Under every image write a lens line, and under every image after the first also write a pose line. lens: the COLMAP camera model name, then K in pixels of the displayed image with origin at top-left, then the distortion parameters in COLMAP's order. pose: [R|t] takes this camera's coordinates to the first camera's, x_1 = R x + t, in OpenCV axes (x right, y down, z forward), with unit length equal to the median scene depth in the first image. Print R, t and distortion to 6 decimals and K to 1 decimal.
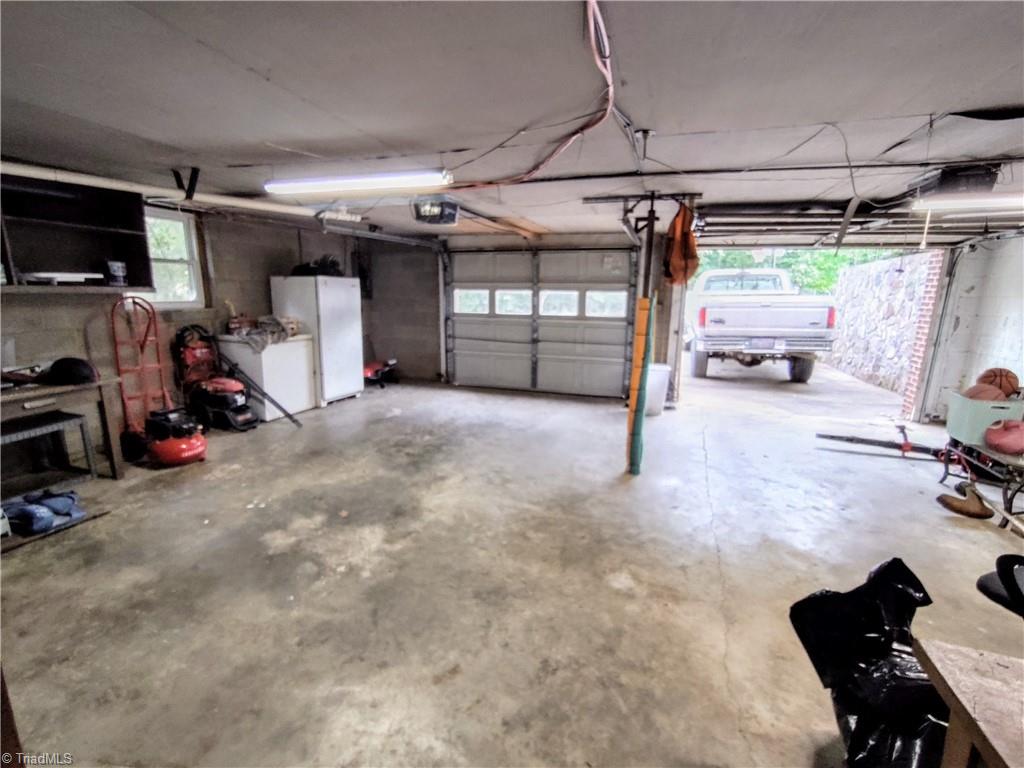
lens RADIAL K [[472.0, 0, 515.8], [0, 472.0, 393.1], [0, 0, 1]] dist [-0.013556, -0.000061]
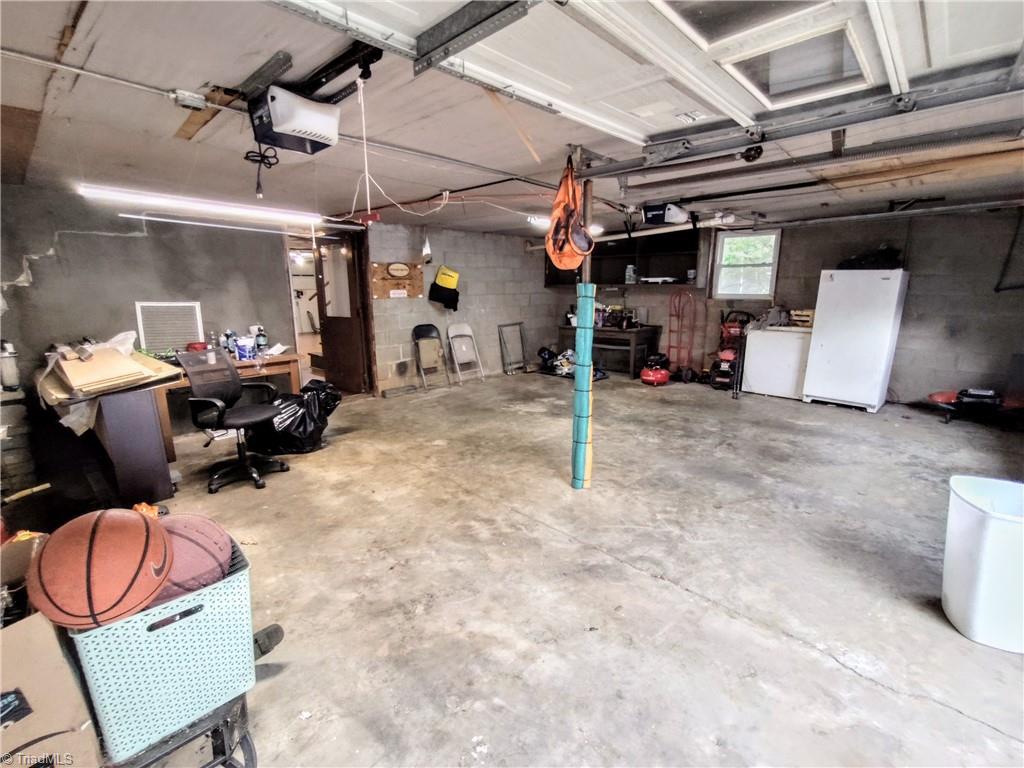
lens RADIAL K [[465.6, 0, 514.8], [0, 465.6, 390.5], [0, 0, 1]] dist [-0.009063, 0.000716]
pose [[-0.421952, 0.182669, -0.888025, 1.331707], [-0.193861, 0.938658, 0.285199, -0.285139], [0.885649, 0.292494, -0.360656, 1.485277]]
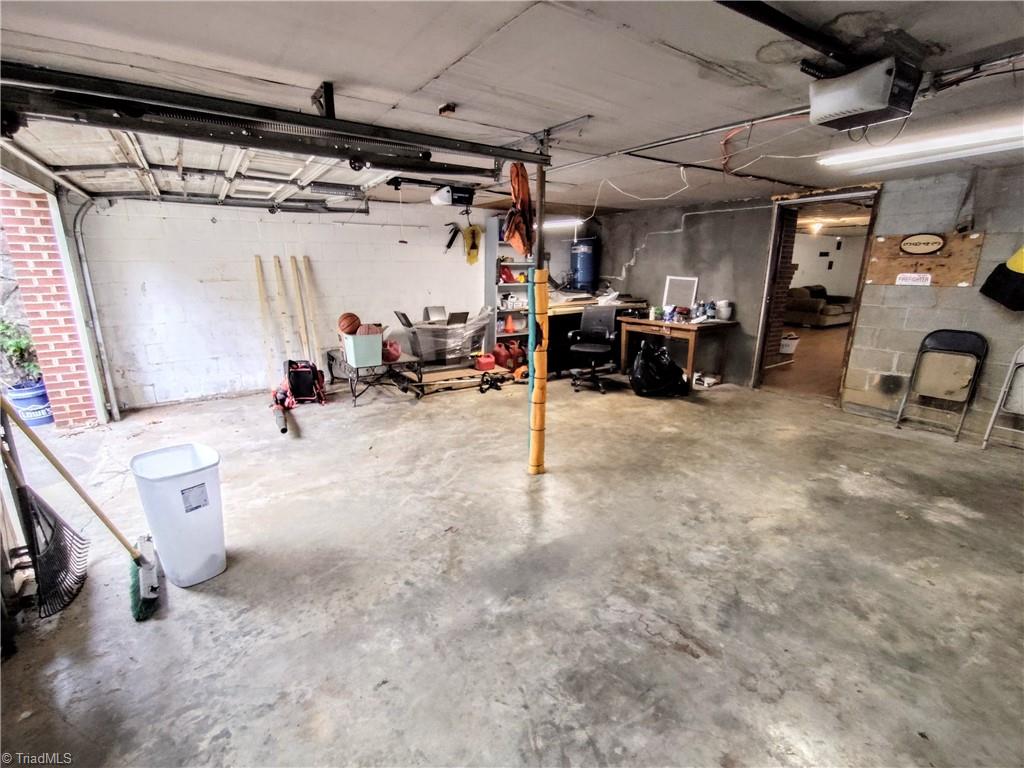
lens RADIAL K [[465.6, 0, 514.8], [0, 465.6, 390.5], [0, 0, 1]] dist [-0.009063, 0.000716]
pose [[-0.784374, -0.179169, 0.593848, -0.267156], [0.118046, 0.896761, 0.426480, -0.441170], [-0.608952, 0.404621, -0.682246, 2.006289]]
